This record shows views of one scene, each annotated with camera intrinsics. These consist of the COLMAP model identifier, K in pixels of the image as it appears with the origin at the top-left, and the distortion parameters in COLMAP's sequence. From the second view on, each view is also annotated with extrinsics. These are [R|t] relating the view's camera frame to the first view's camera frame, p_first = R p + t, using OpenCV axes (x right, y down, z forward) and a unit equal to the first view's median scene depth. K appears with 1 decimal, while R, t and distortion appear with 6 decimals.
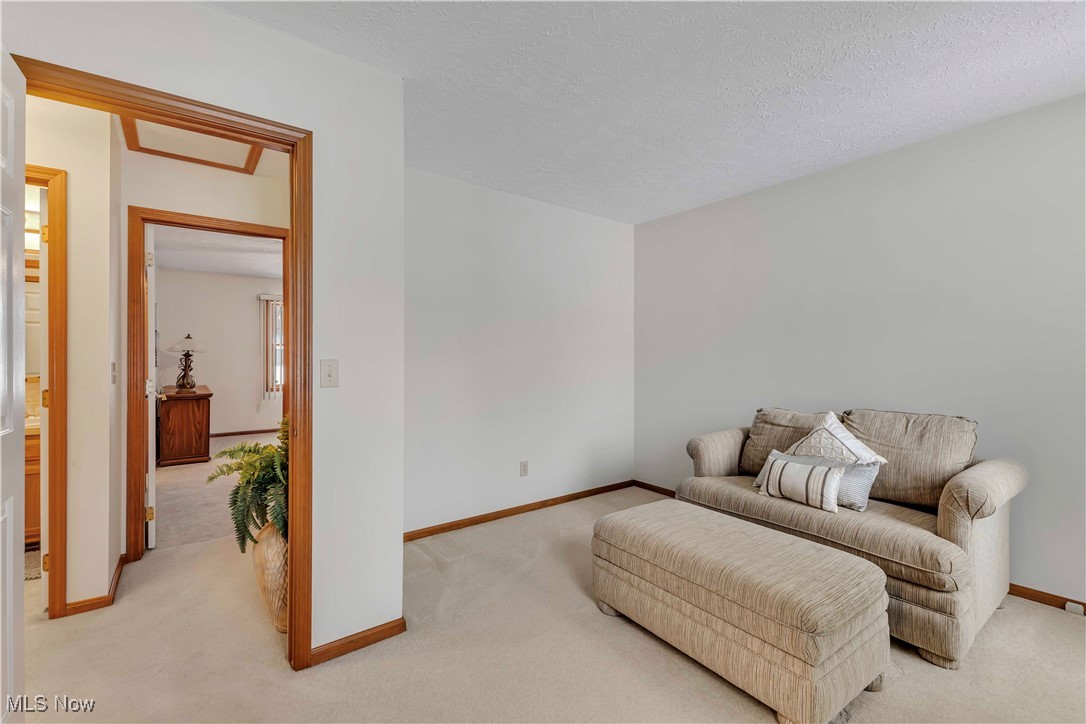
lens RADIAL K [[465.2, 0, 542.2], [0, 465.2, 363.0], [0, 0, 1]] dist [0.001652, -0.000075]
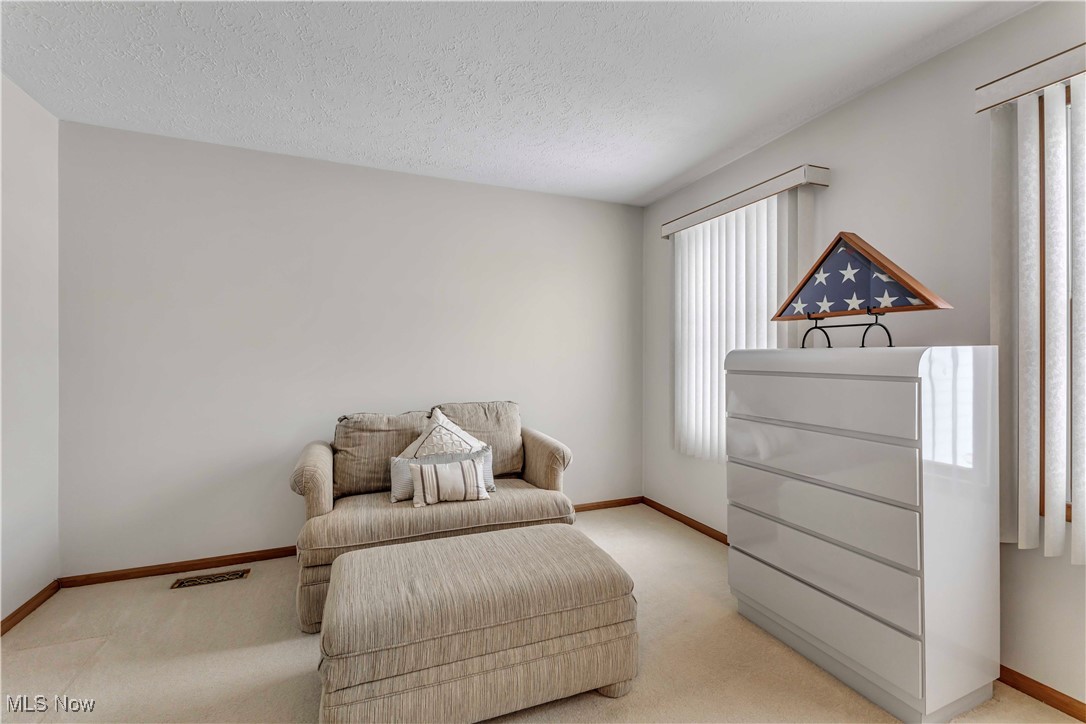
lens RADIAL K [[465.2, 0, 541.1], [0, 465.2, 356.0], [0, 0, 1]] dist [0.001652, -0.000075]
pose [[0.240912, 0.006072, 0.970528, -0.380286], [0.011978, 0.999886, -0.009229, -0.002203], [-0.970473, 0.013849, 0.240812, 0.576618]]
